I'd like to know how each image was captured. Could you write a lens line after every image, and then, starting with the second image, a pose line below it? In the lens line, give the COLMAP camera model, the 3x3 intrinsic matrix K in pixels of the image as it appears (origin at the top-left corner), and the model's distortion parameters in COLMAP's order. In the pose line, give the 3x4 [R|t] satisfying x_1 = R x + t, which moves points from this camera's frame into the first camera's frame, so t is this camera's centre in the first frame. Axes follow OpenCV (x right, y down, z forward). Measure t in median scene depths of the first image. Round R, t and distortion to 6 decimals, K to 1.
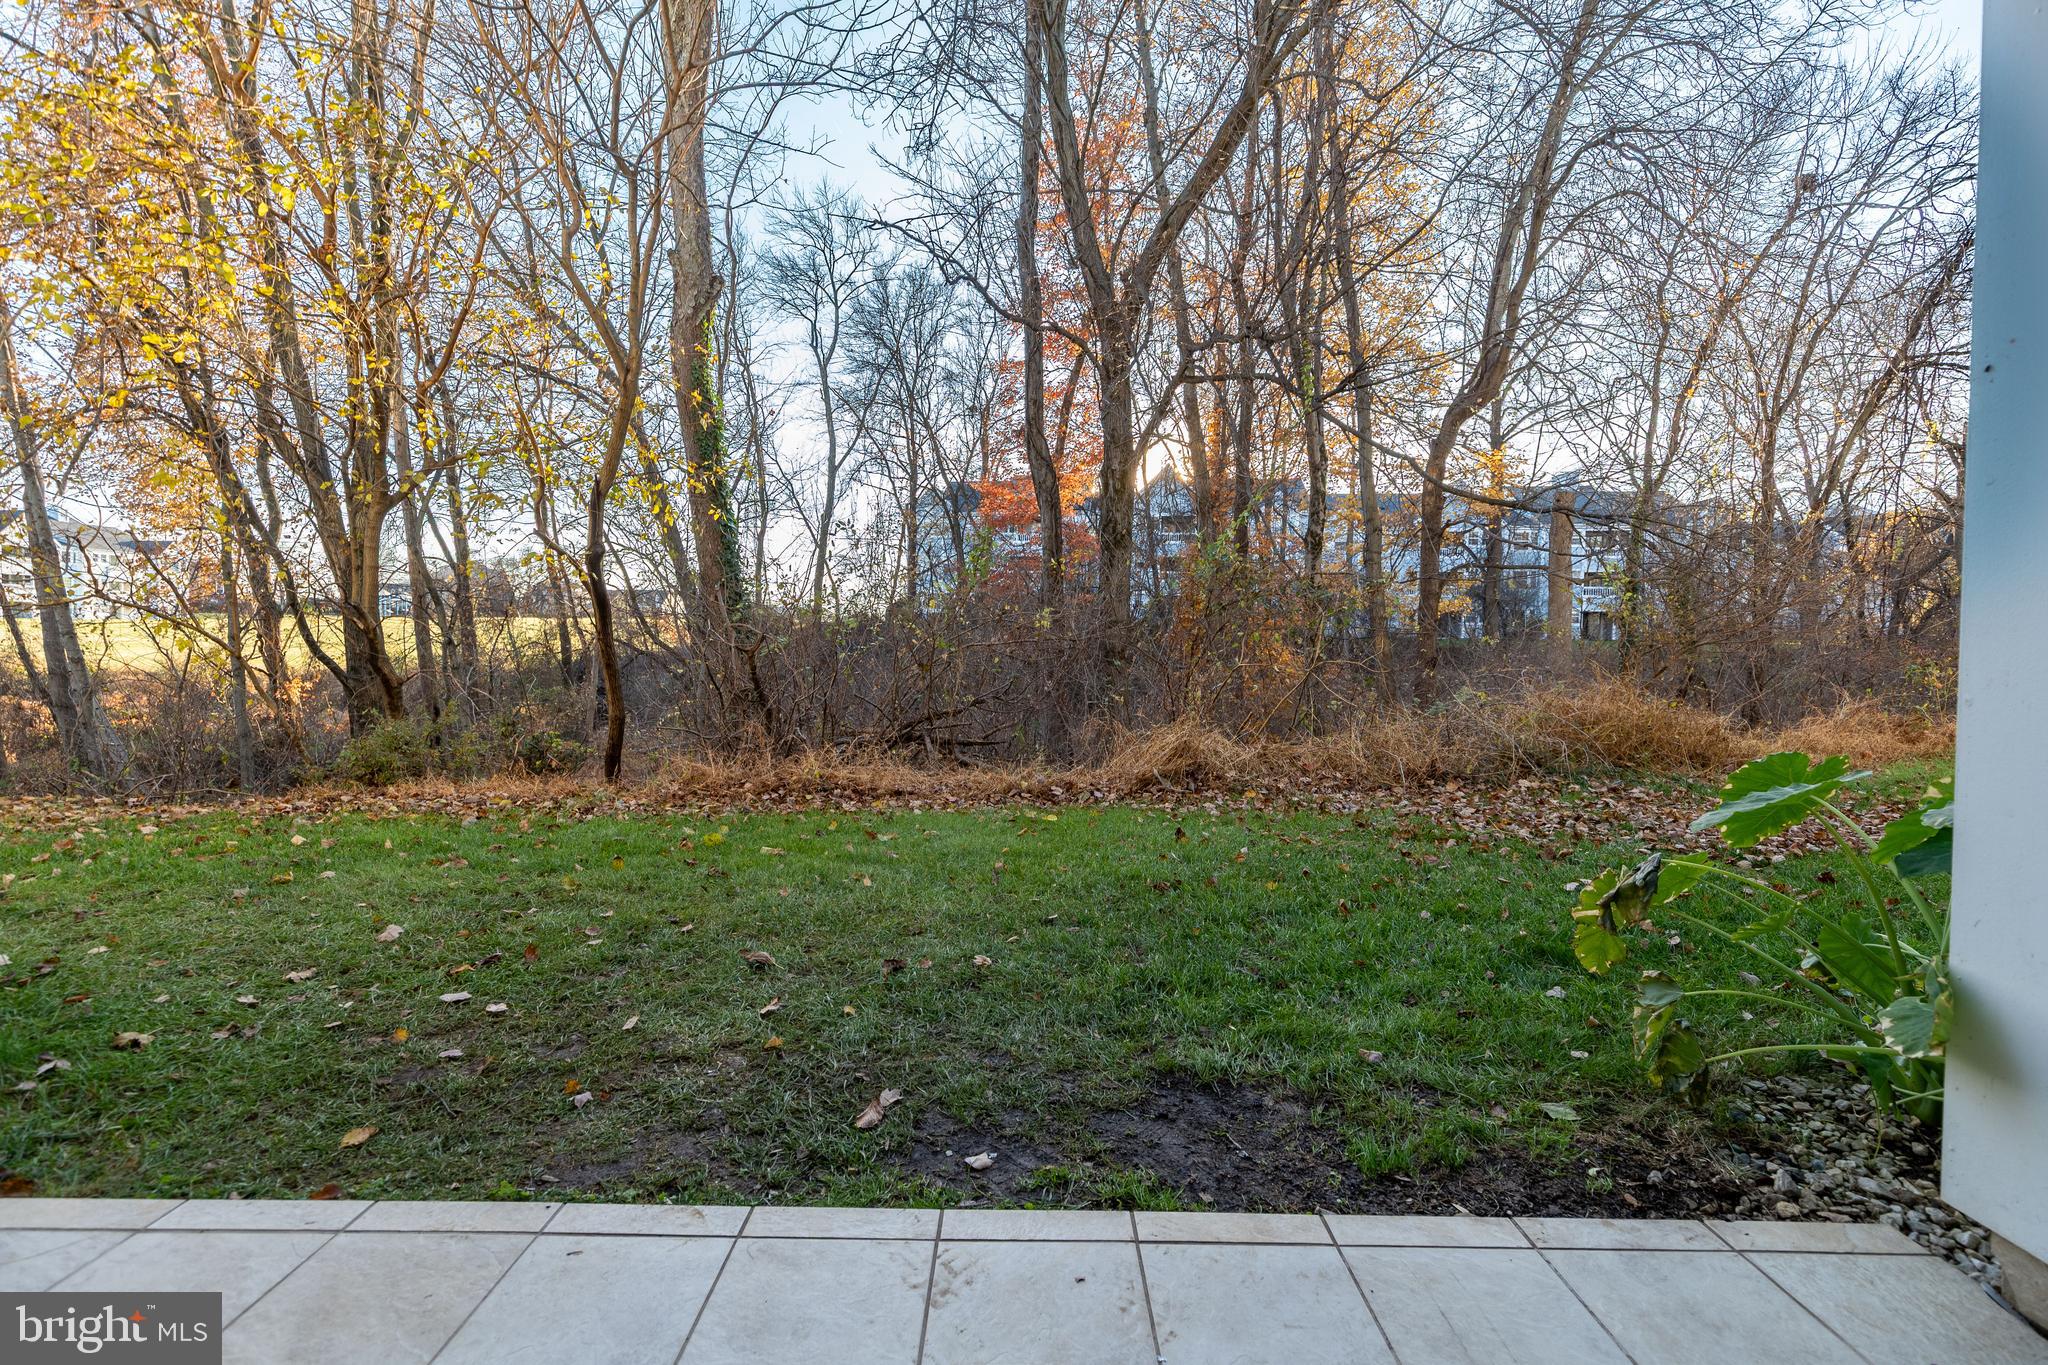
lens RADIAL K [[932.8, 0, 1028.6], [0, 932.8, 683.6], [0, 0, 1]] dist [0.009780, -0.002443]
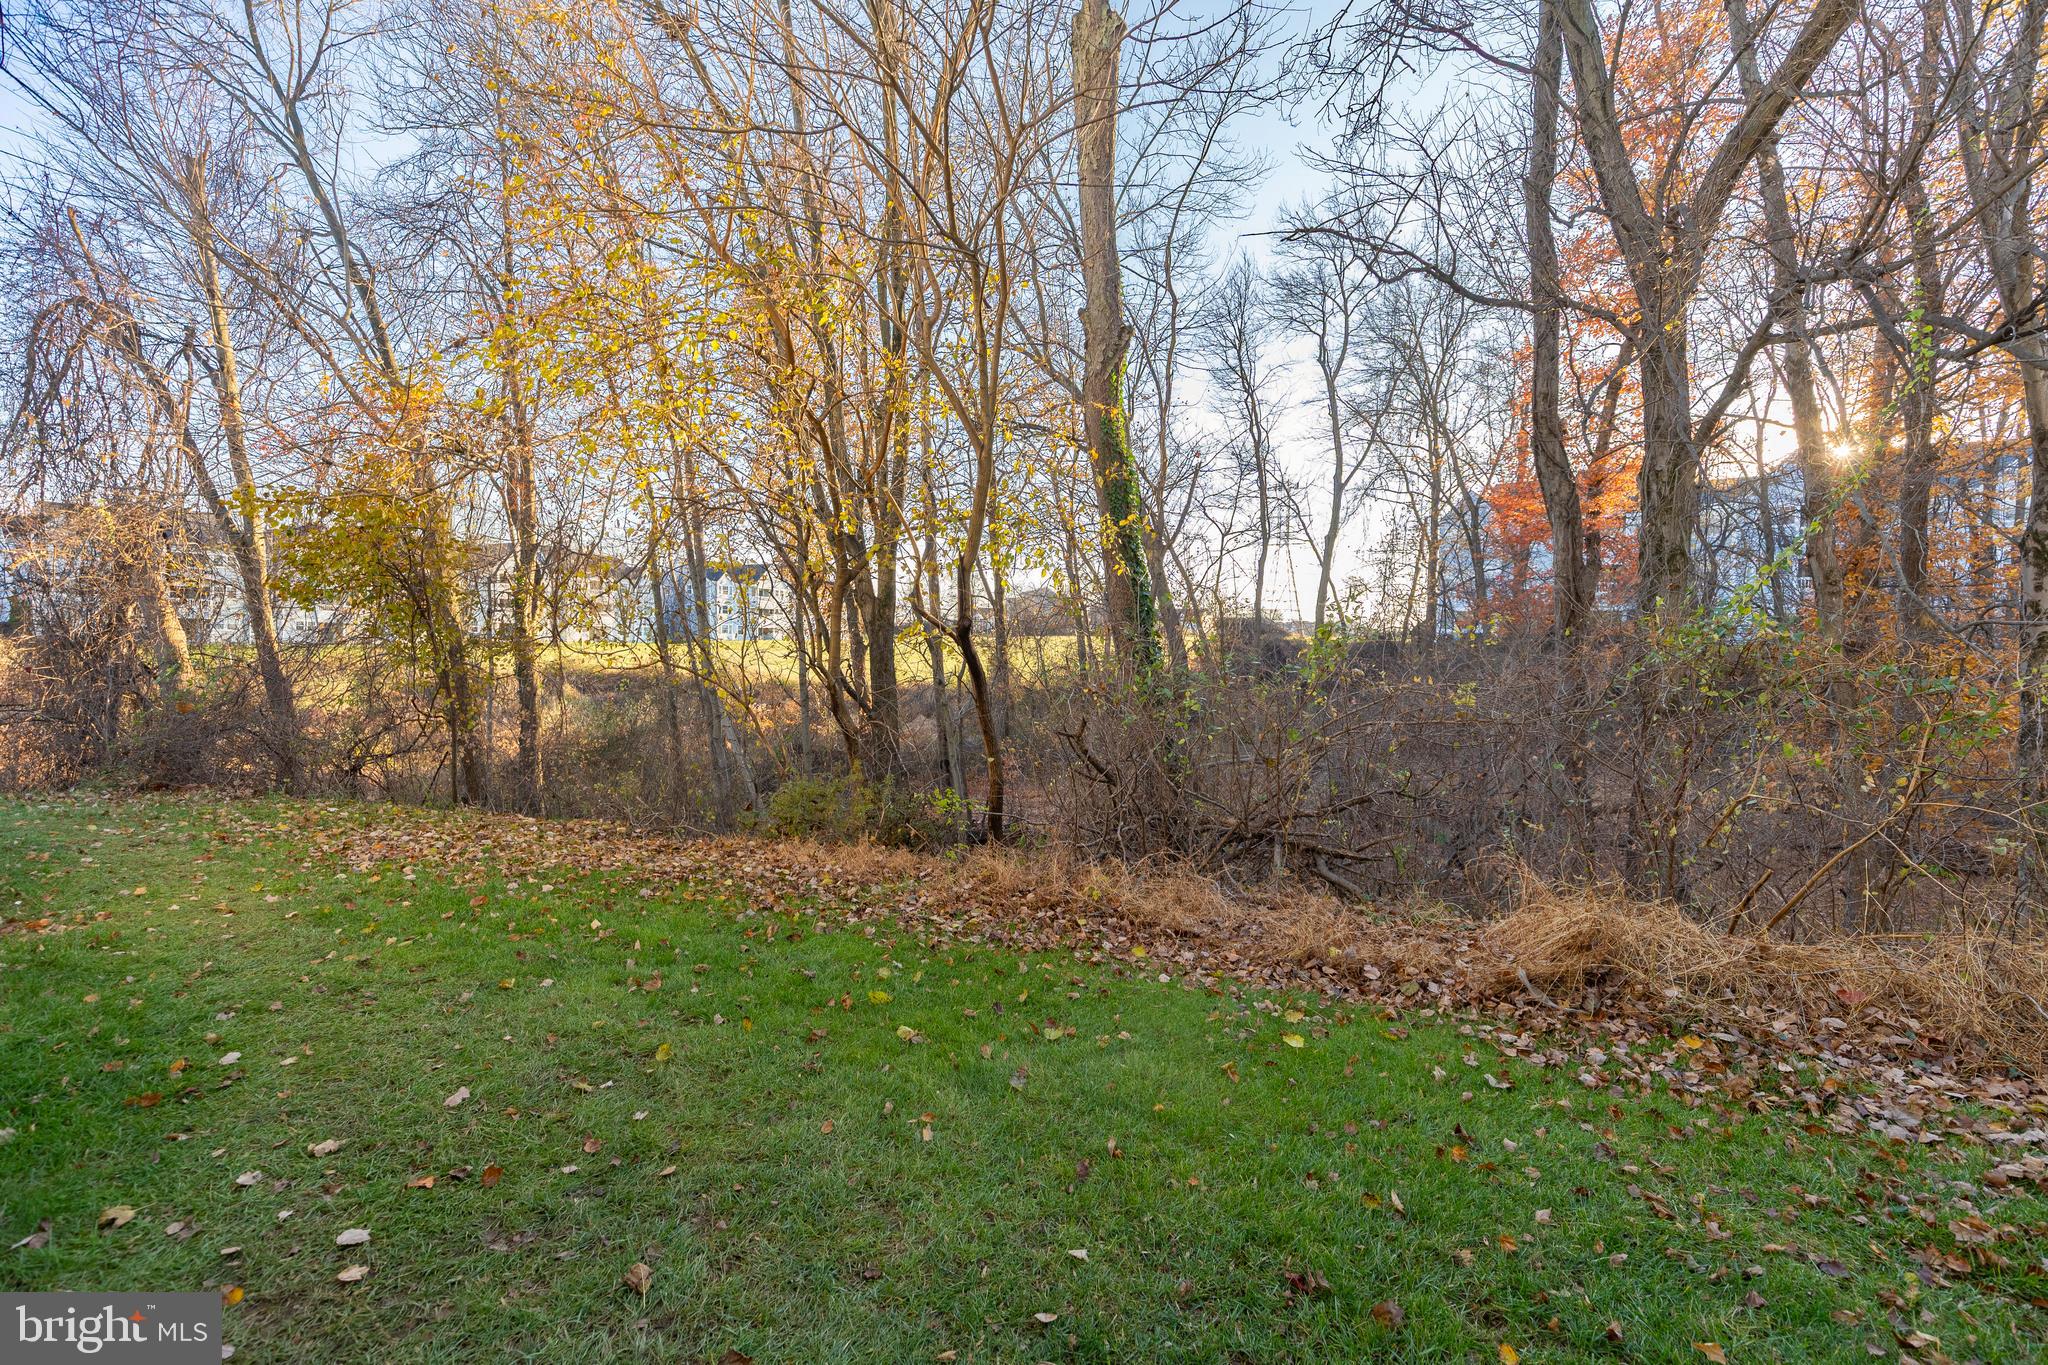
lens RADIAL K [[932.8, 0, 1029.9], [0, 932.8, 681.4], [0, 0, 1]] dist [0.009780, -0.002443]
pose [[0.847310, 0.022086, -0.530639, 0.062329], [-0.031358, 0.999472, -0.008473, -0.032607], [0.530172, 0.023819, 0.847556, 0.078768]]
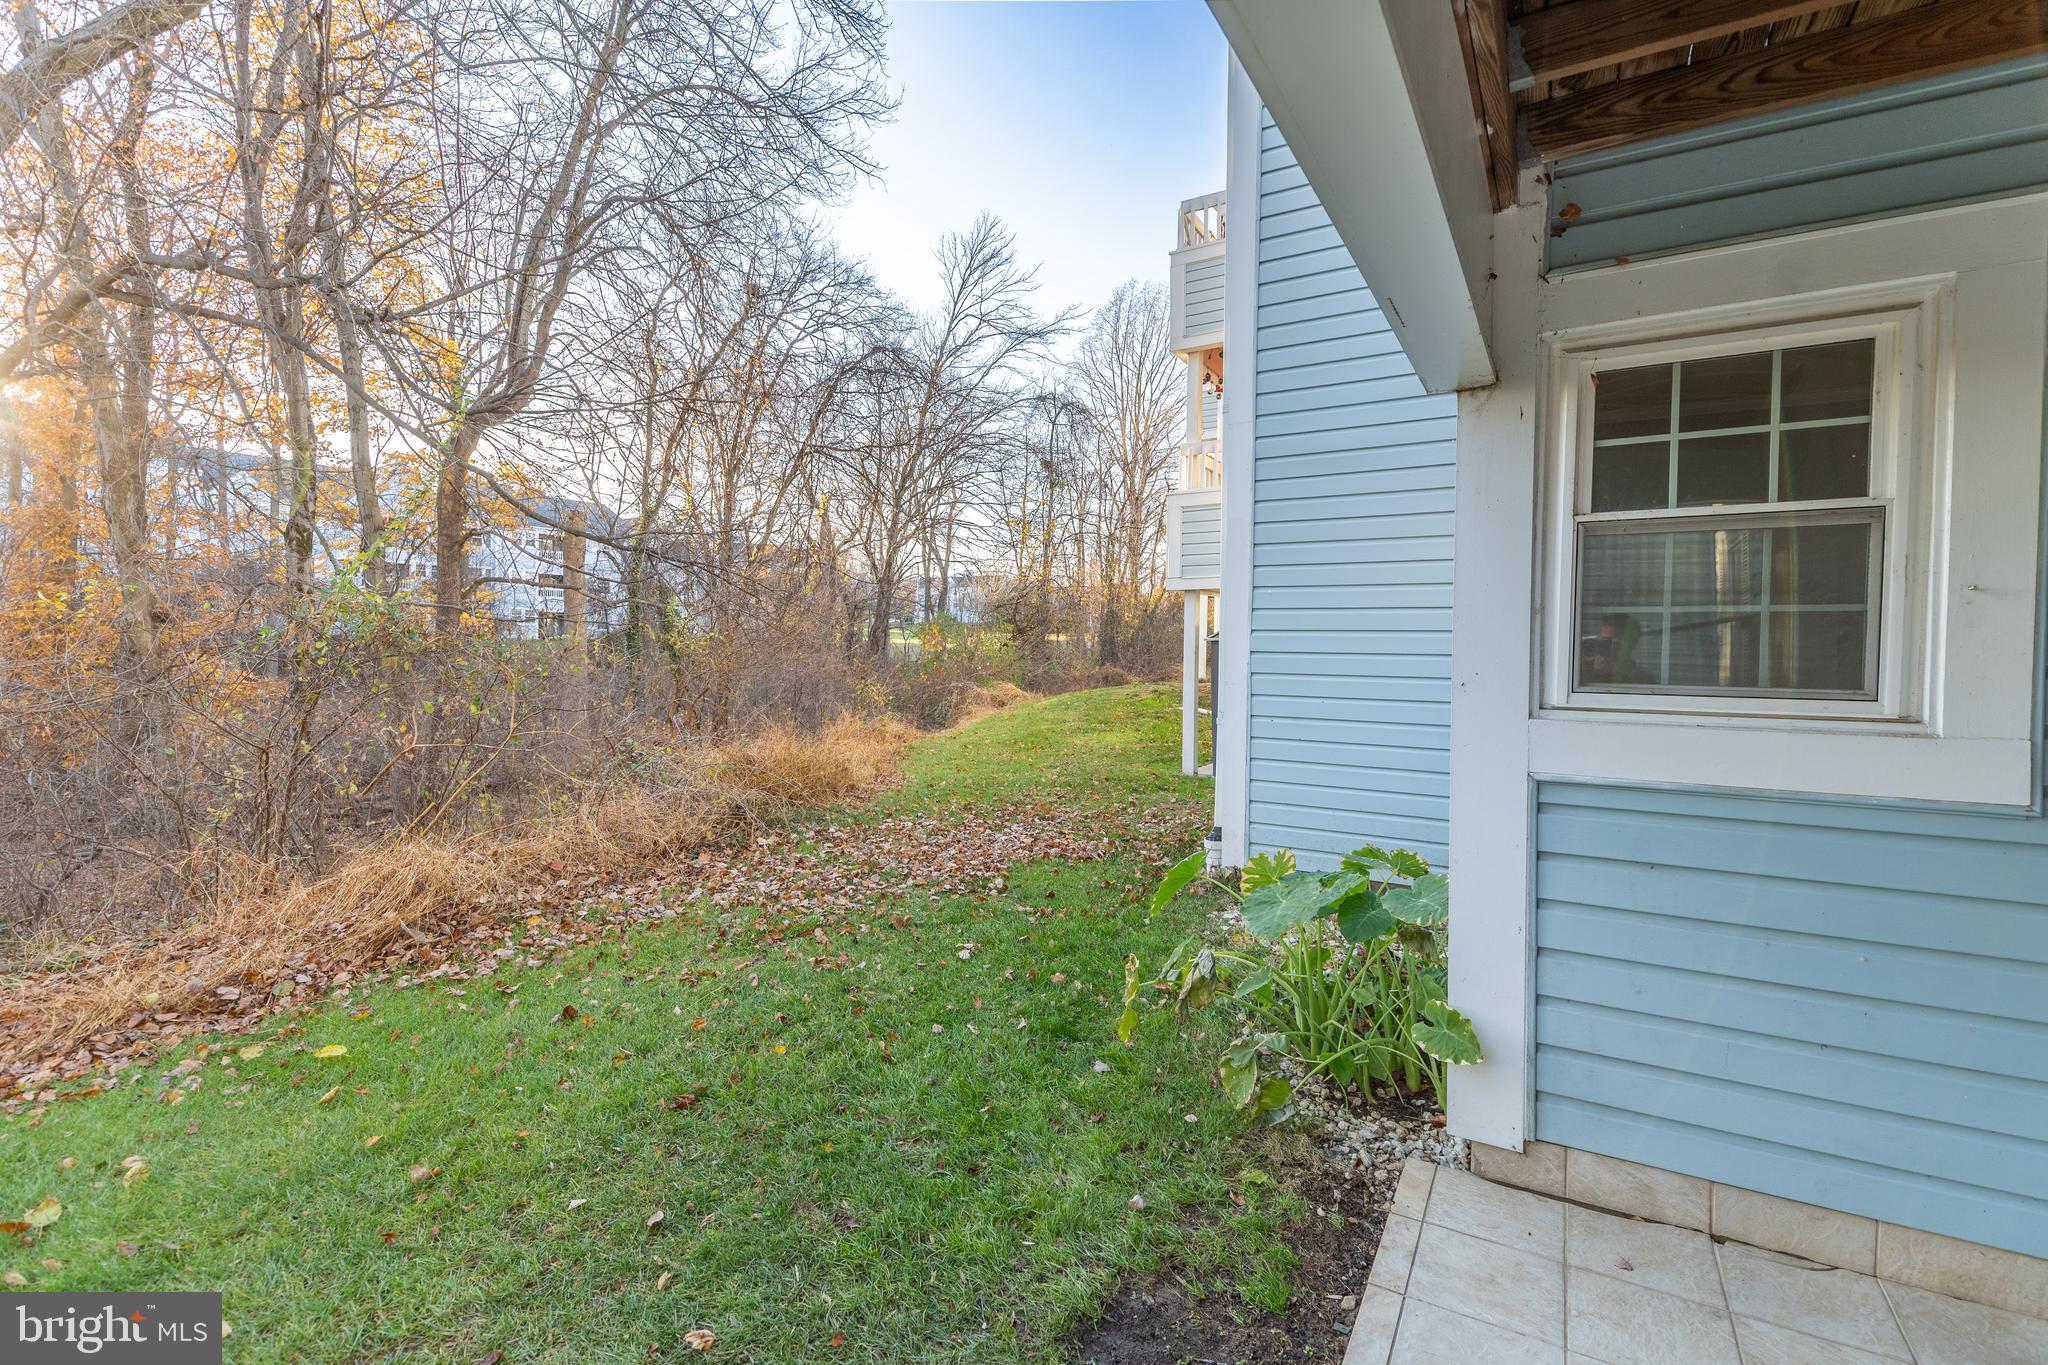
lens RADIAL K [[932.8, 0, 1022.8], [0, 932.8, 672.0], [0, 0, 1]] dist [0.009780, -0.002443]
pose [[0.503029, -0.030330, 0.863737, -0.082845], [0.030305, 0.999388, 0.017444, -0.033925], [-0.863738, 0.017400, 0.503640, 0.065529]]
